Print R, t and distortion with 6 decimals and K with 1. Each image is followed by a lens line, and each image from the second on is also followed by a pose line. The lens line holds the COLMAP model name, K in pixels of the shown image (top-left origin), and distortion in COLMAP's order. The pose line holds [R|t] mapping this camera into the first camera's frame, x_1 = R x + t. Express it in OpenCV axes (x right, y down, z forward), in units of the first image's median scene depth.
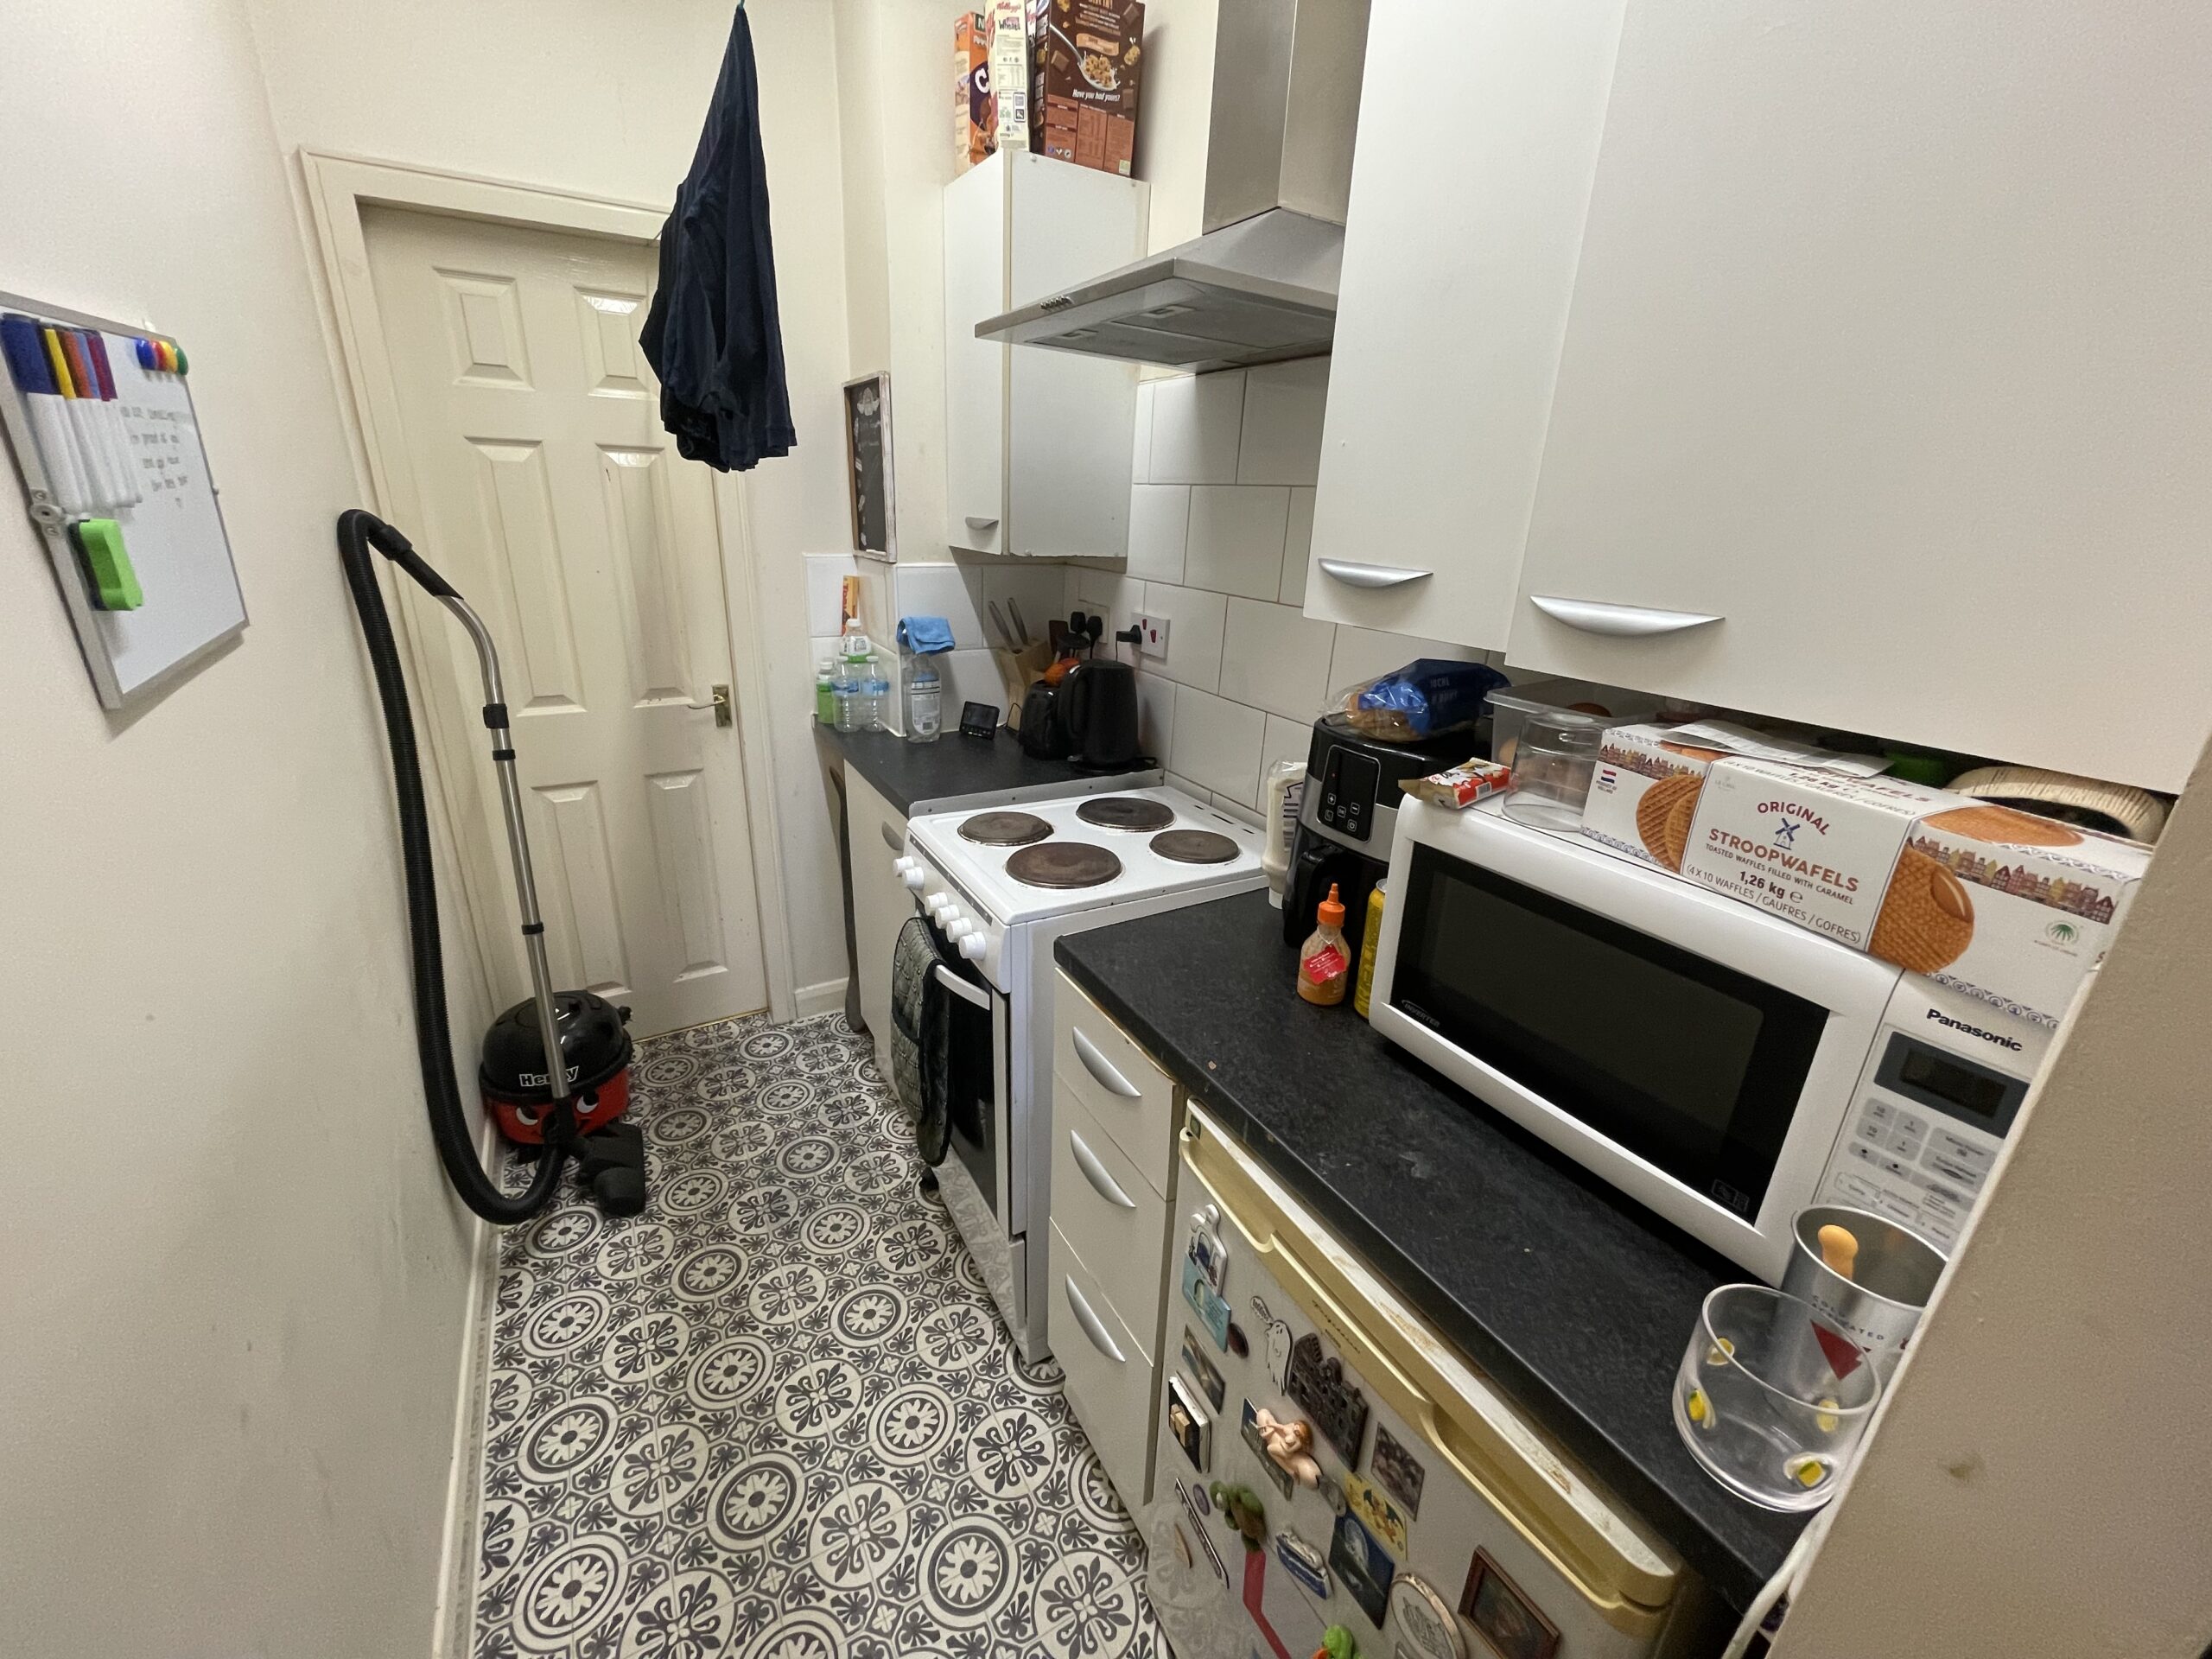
lens RADIAL K [[889.7, 0, 1100.8], [0, 889.7, 823.1], [0, 0, 1]] dist [-0.001562, -0.000433]
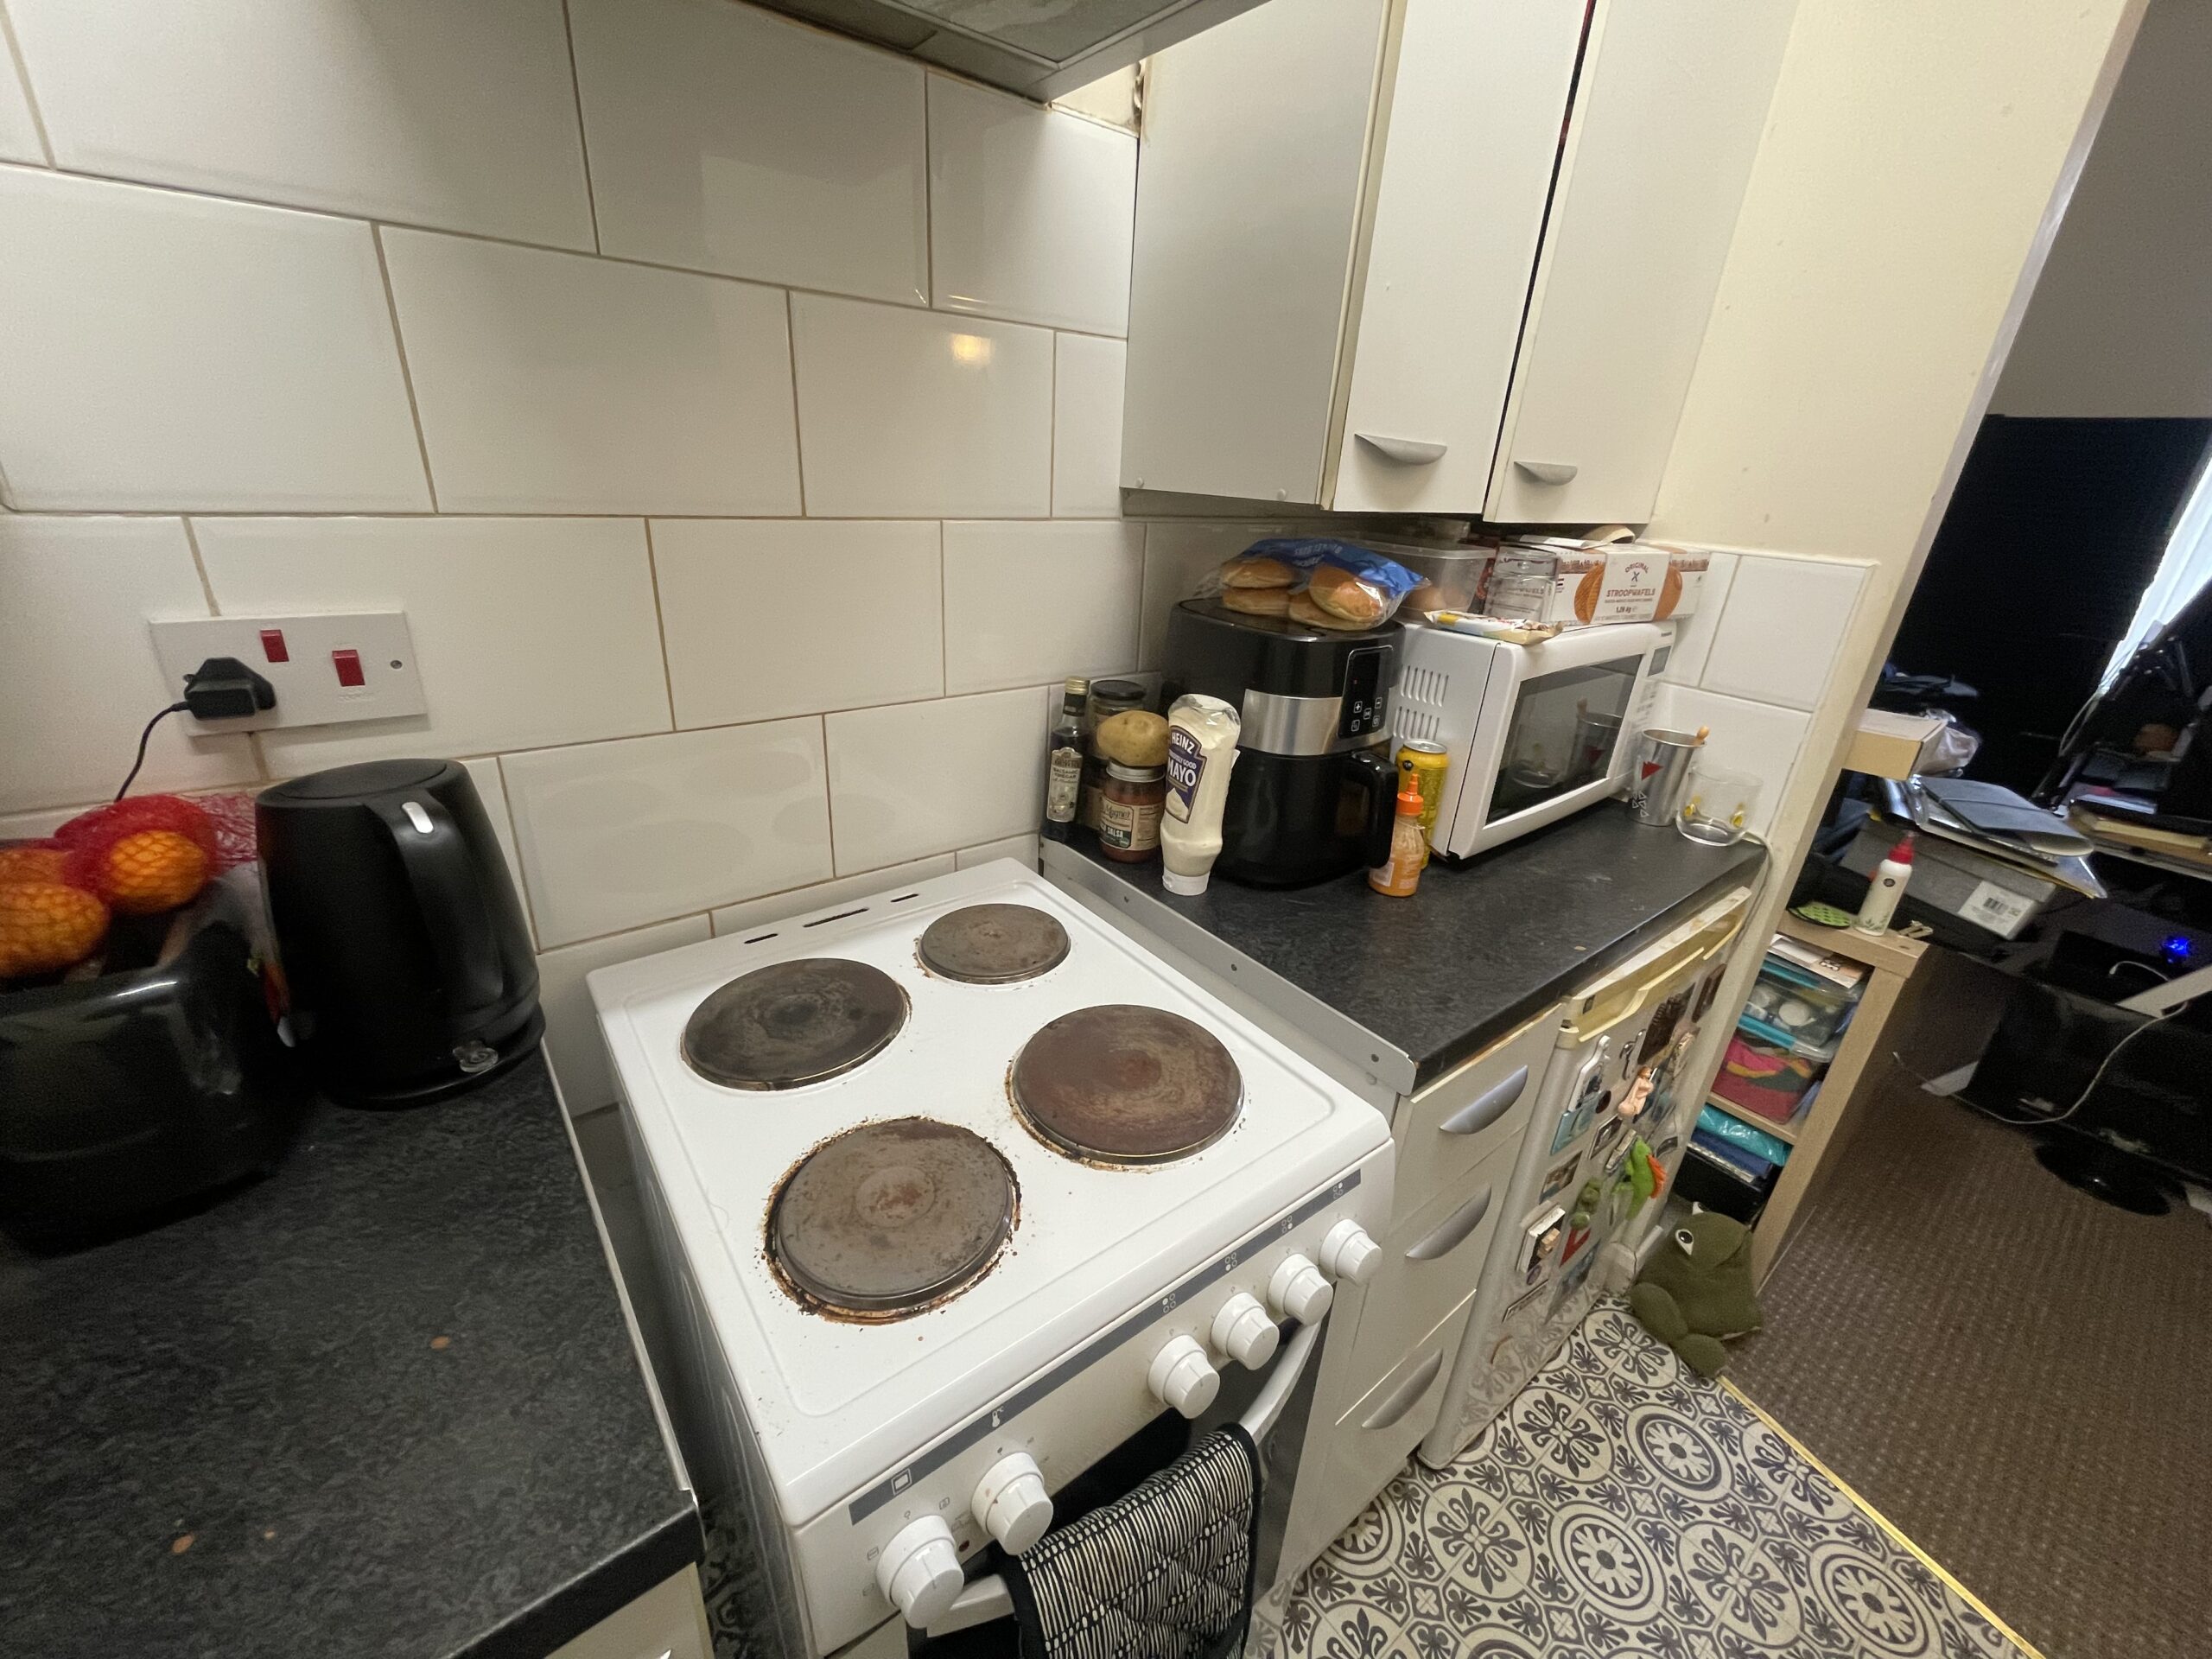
lens RADIAL K [[889.7, 0, 1106.6], [0, 889.7, 820.2], [0, 0, 1]] dist [-0.001562, -0.000433]
pose [[-0.146775, -0.419326, 0.895892, -0.591879], [0.277526, 0.851867, 0.444187, -0.419892], [-0.949440, 0.313829, -0.008658, 1.327281]]
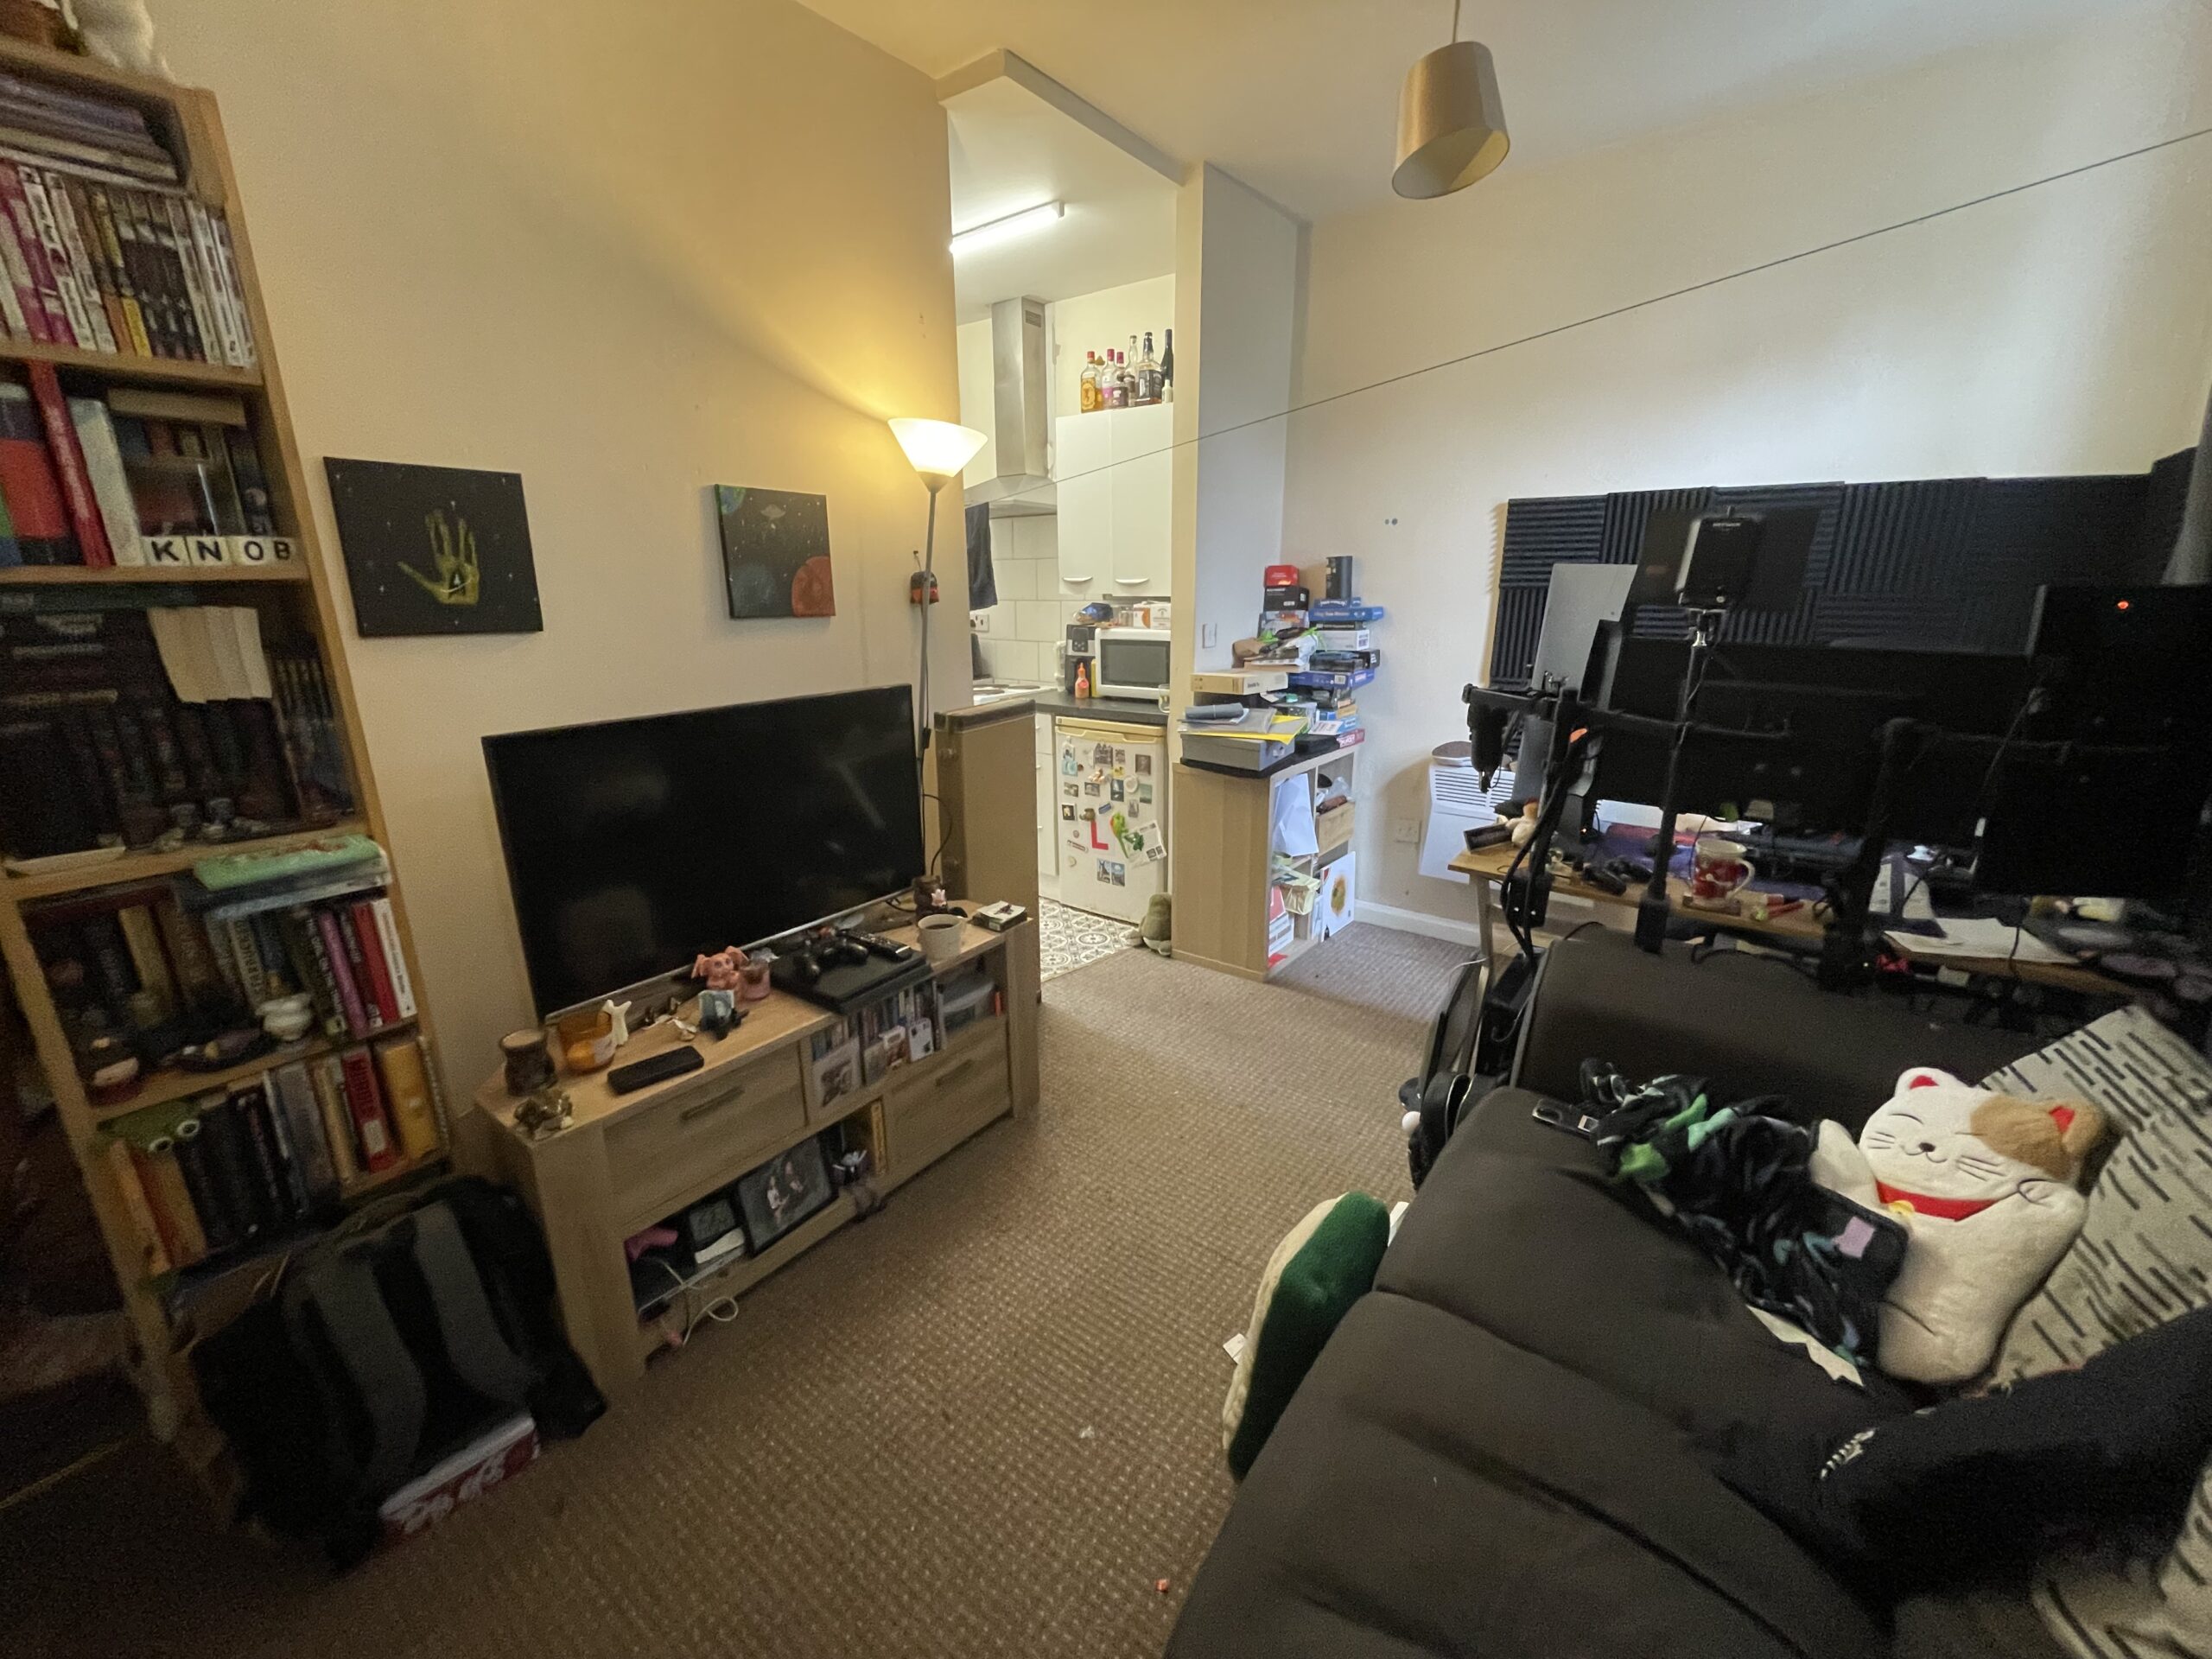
lens RADIAL K [[889.7, 0, 1105.1], [0, 889.7, 830.6], [0, 0, 1]] dist [-0.001562, -0.000433]
pose [[0.919243, -0.147633, 0.364960, -1.076543], [0.167367, 0.985630, -0.022849, 0.842116], [-0.356343, 0.082086, 0.930743, -2.365404]]
